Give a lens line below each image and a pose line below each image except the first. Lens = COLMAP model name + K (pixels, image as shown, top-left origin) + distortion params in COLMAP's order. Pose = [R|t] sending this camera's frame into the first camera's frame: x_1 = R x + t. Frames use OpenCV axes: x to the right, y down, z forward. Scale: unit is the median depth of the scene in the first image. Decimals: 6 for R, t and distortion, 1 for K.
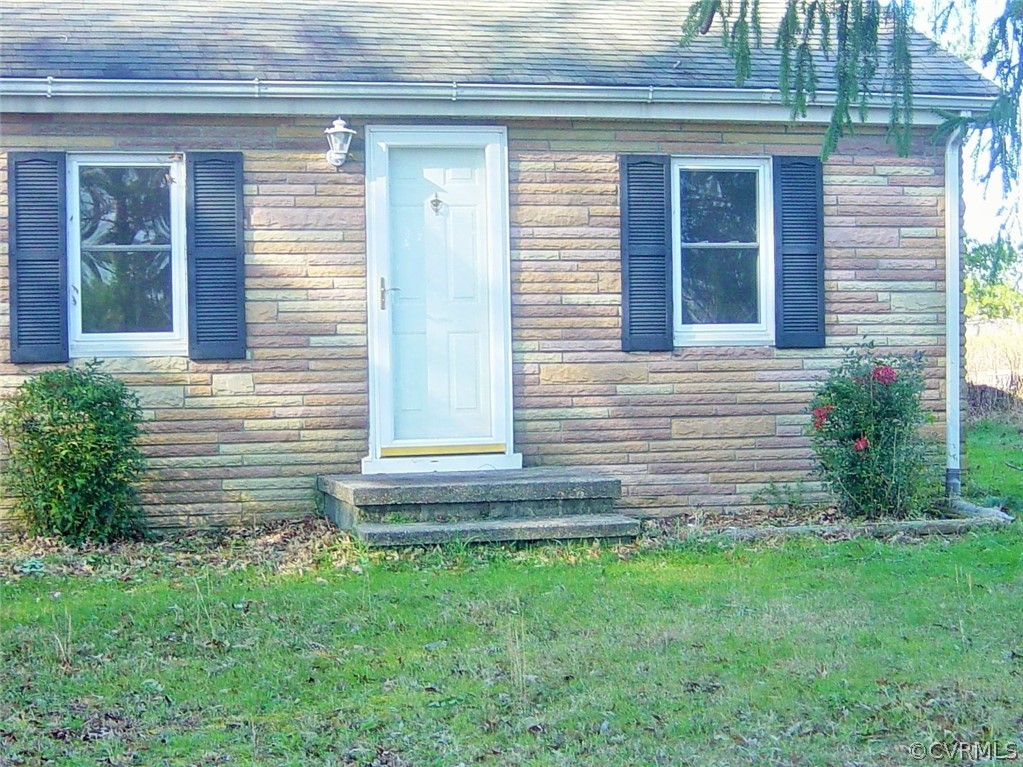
lens RADIAL K [[1443.1, 0, 509.9], [0, 1443.1, 387.5], [0, 0, 1]] dist [-0.102914, 0.000000]
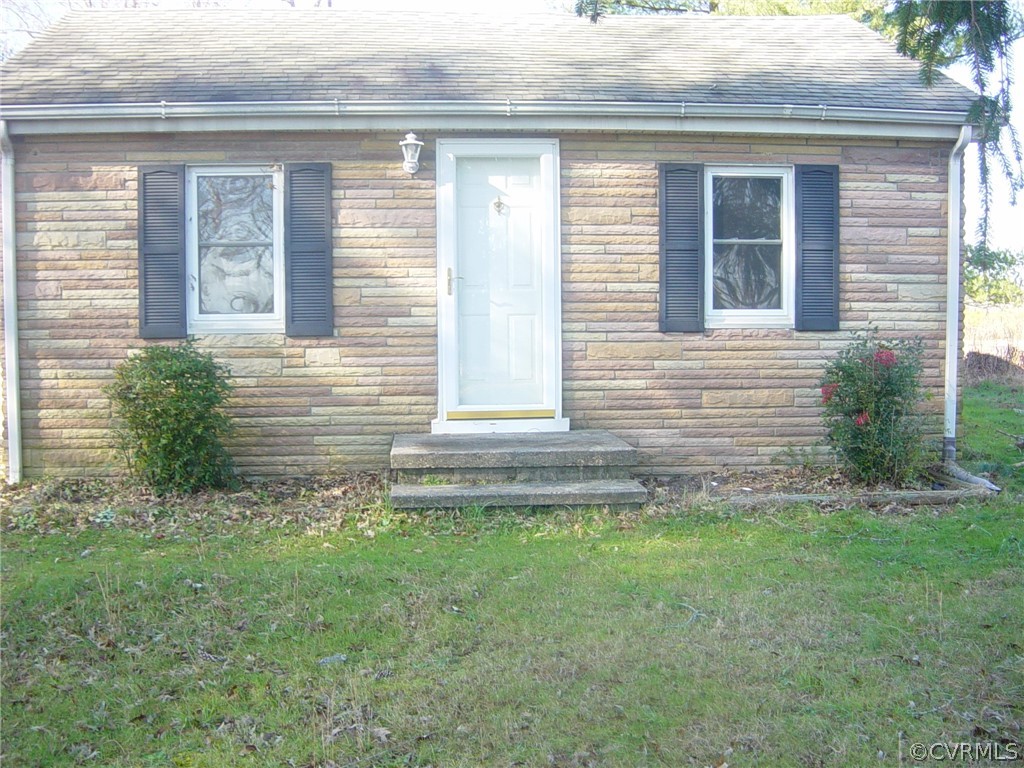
lens RADIAL K [[980.5, 0, 516.8], [0, 980.5, 381.0], [0, 0, 1]] dist [-0.129310, 0.000000]
pose [[0.989941, 0.017884, -0.140345, 0.078718], [-0.012877, 0.999251, 0.036500, -0.013541], [0.140893, -0.034325, 0.989430, 0.208466]]
